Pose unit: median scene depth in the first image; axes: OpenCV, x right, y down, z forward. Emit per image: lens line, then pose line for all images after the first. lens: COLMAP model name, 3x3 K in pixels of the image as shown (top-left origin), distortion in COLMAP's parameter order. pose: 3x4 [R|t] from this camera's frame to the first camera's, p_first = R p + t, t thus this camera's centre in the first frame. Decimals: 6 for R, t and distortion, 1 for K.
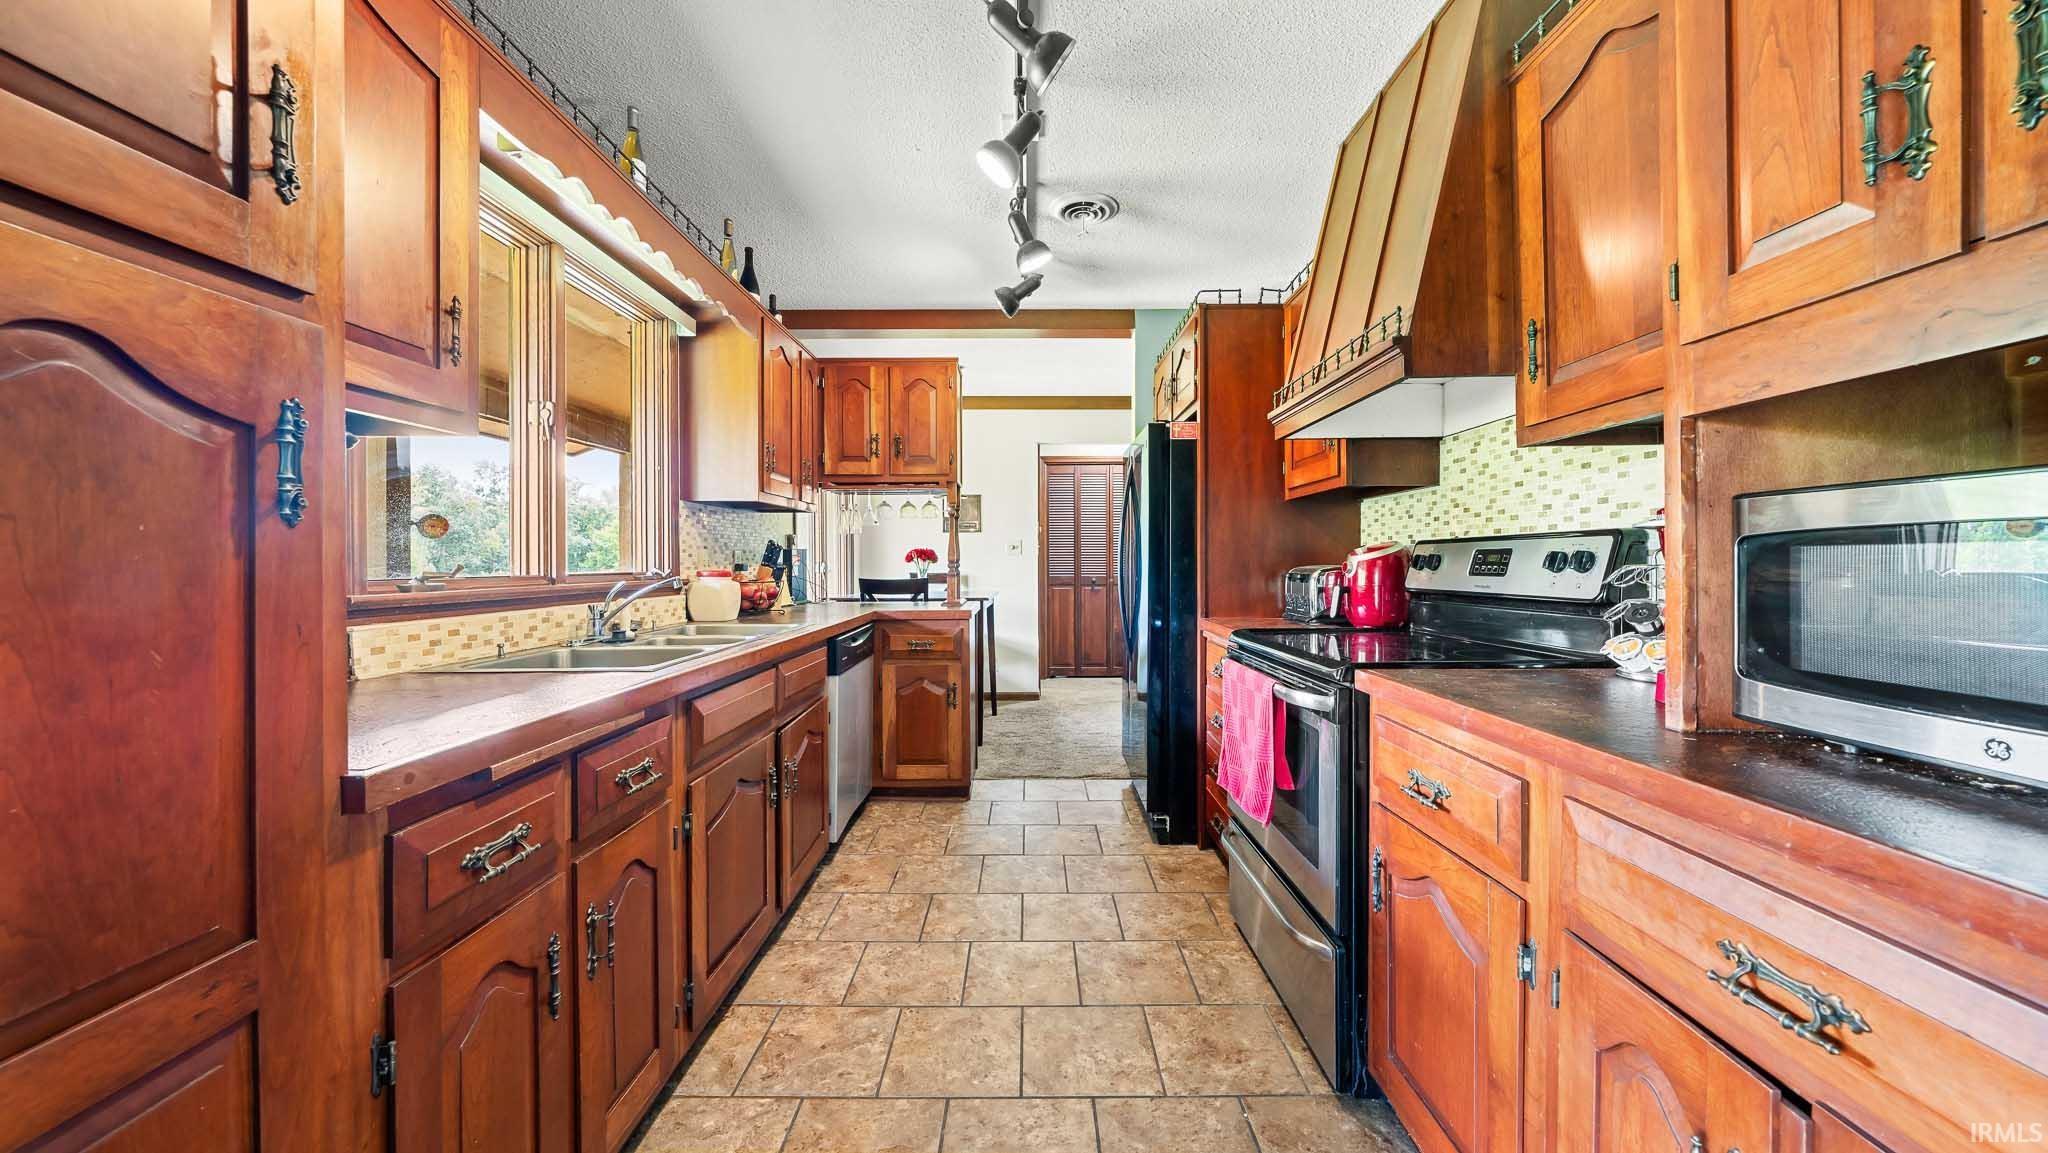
lens RADIAL K [[687.3, 0, 1027.5], [0, 687.3, 555.3], [0, 0, 1]] dist [0.005569, -0.000109]
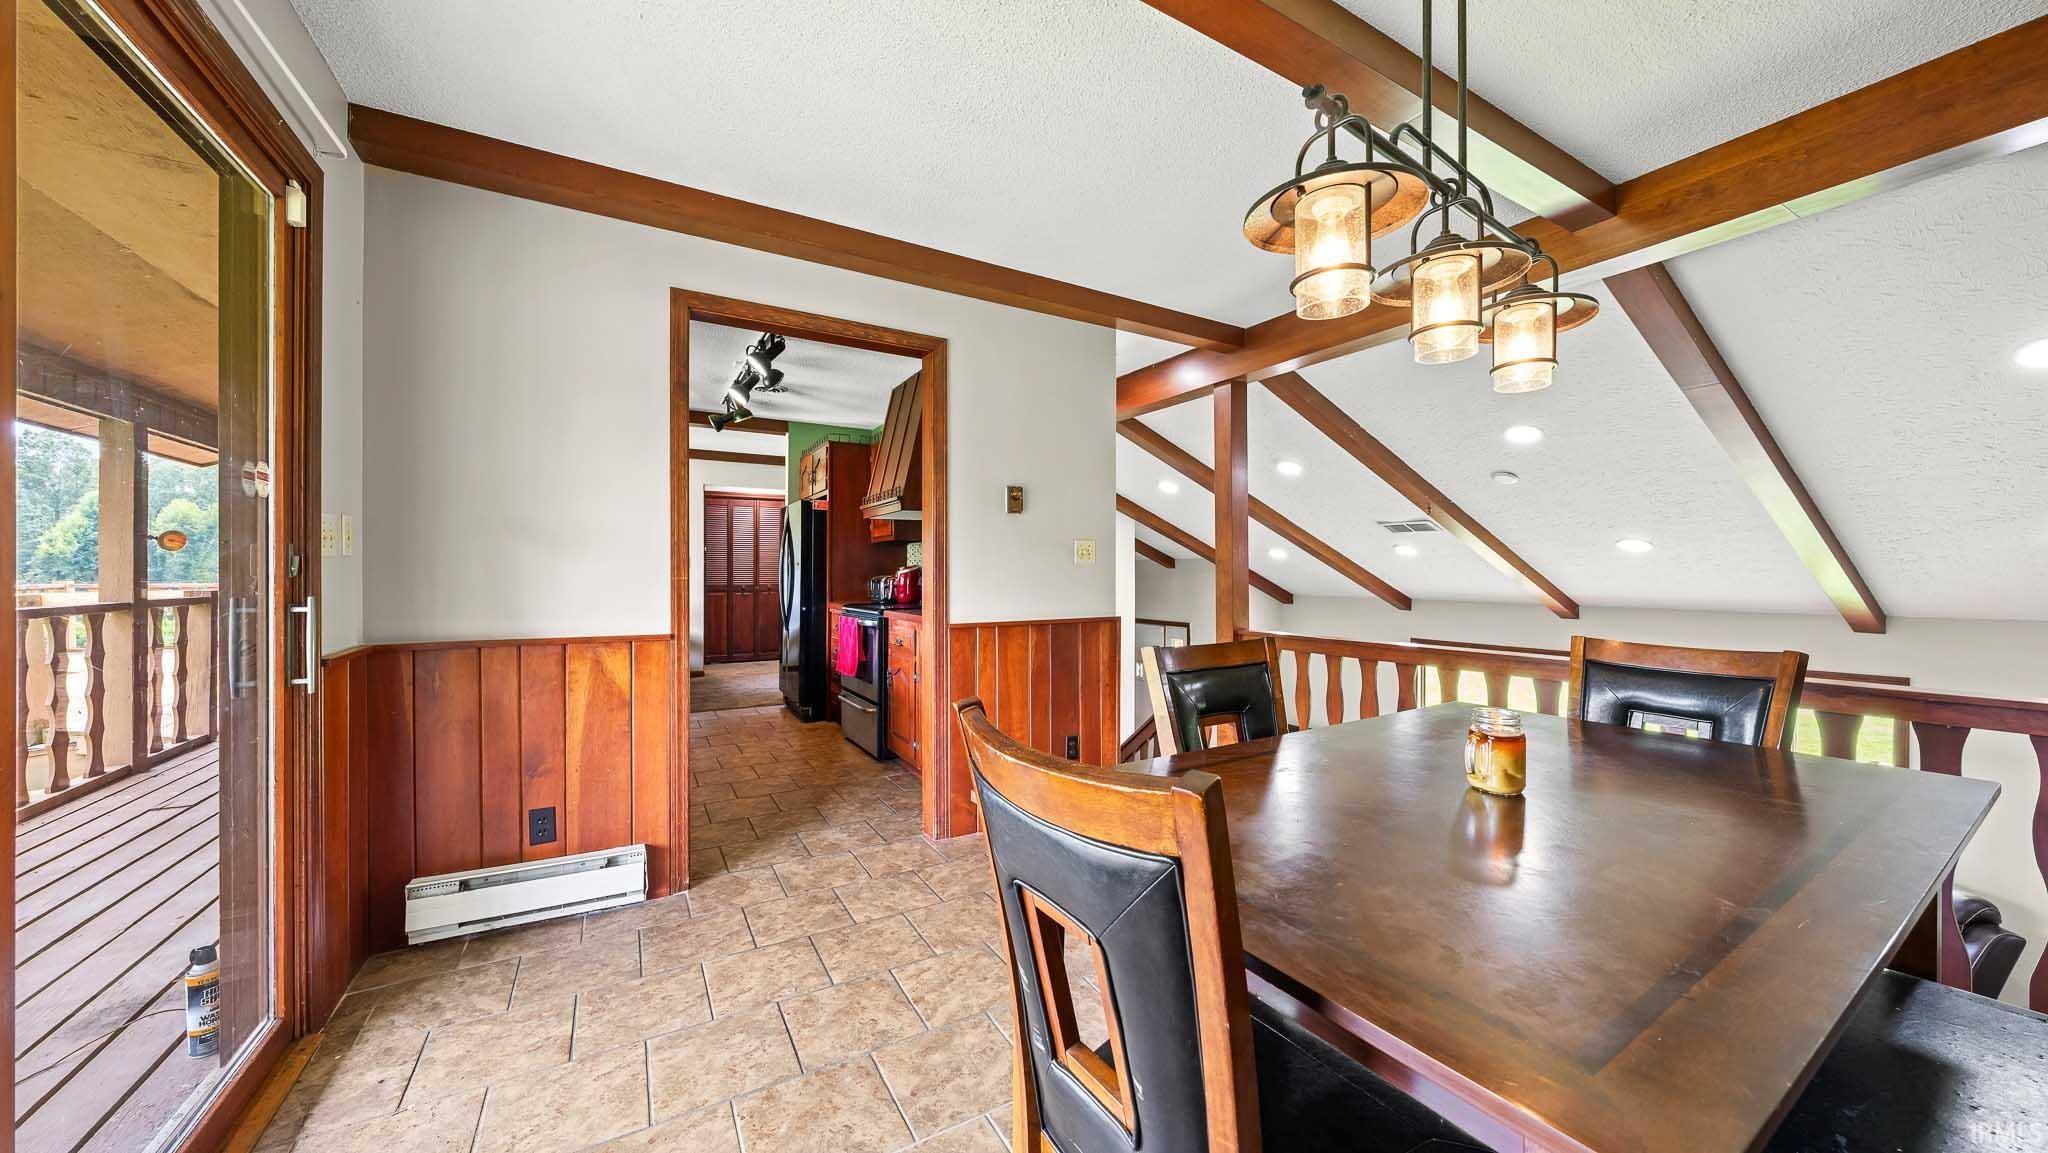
lens RADIAL K [[687.3, 0, 1027.8], [0, 687.3, 570.3], [0, 0, 1]] dist [0.005569, -0.000109]
pose [[0.857725, 0.006299, 0.514070, -0.265161], [-0.008480, 0.999962, 0.001897, -0.008050], [-0.514038, -0.005986, 0.857746, -0.960807]]
